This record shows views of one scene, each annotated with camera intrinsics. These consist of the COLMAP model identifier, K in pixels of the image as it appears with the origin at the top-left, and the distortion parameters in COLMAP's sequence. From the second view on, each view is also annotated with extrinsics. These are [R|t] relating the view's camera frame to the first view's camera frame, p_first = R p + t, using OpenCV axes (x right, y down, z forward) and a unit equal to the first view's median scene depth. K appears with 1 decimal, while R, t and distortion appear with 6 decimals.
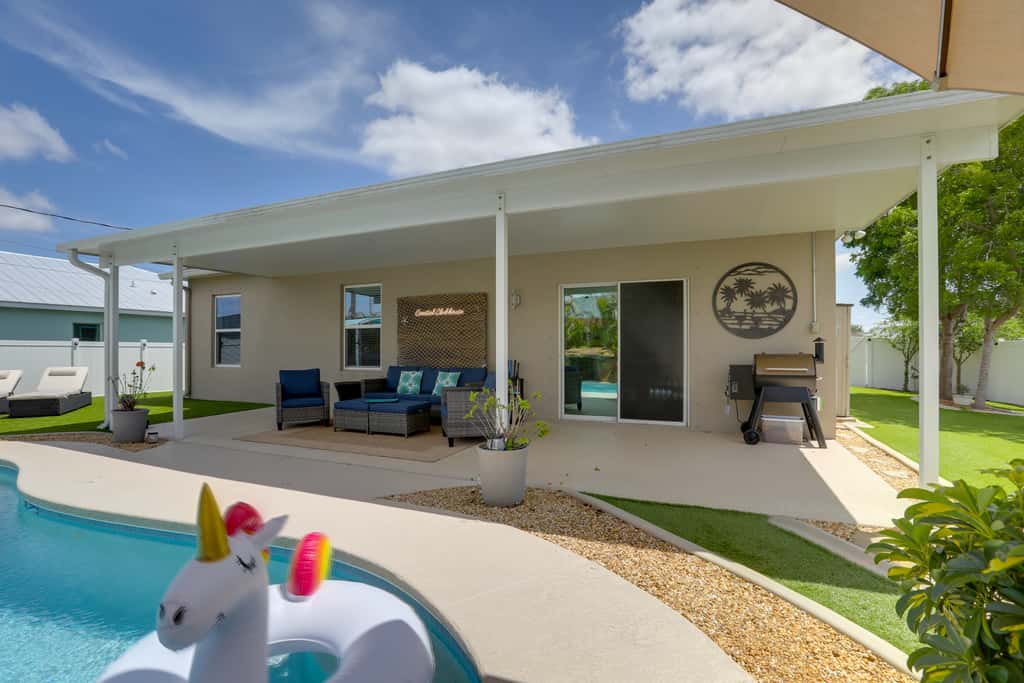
lens RADIAL K [[482.3, 0, 512.0], [0, 482.3, 341.5], [0, 0, 1]] dist [-0.000297, 0.000048]
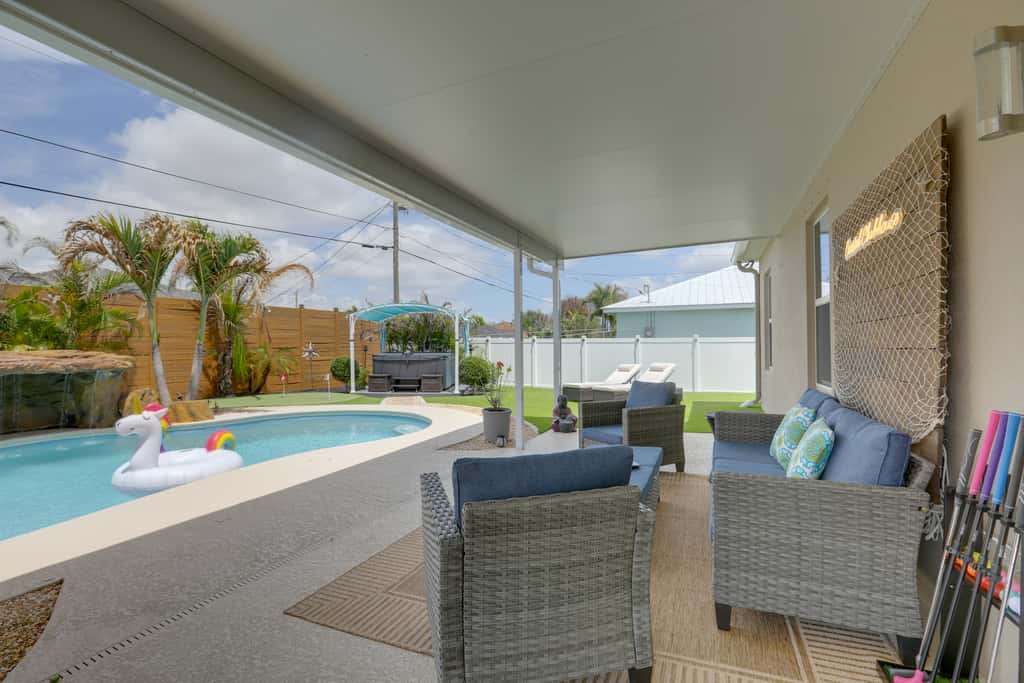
lens RADIAL K [[482.3, 0, 512.0], [0, 482.3, 341.5], [0, 0, 1]] dist [-0.000297, 0.000048]
pose [[0.032314, -0.002995, -0.999473, 0.166450], [0.015779, 0.999872, -0.002486, 0.006663], [0.999353, -0.015690, 0.032357, 0.775311]]
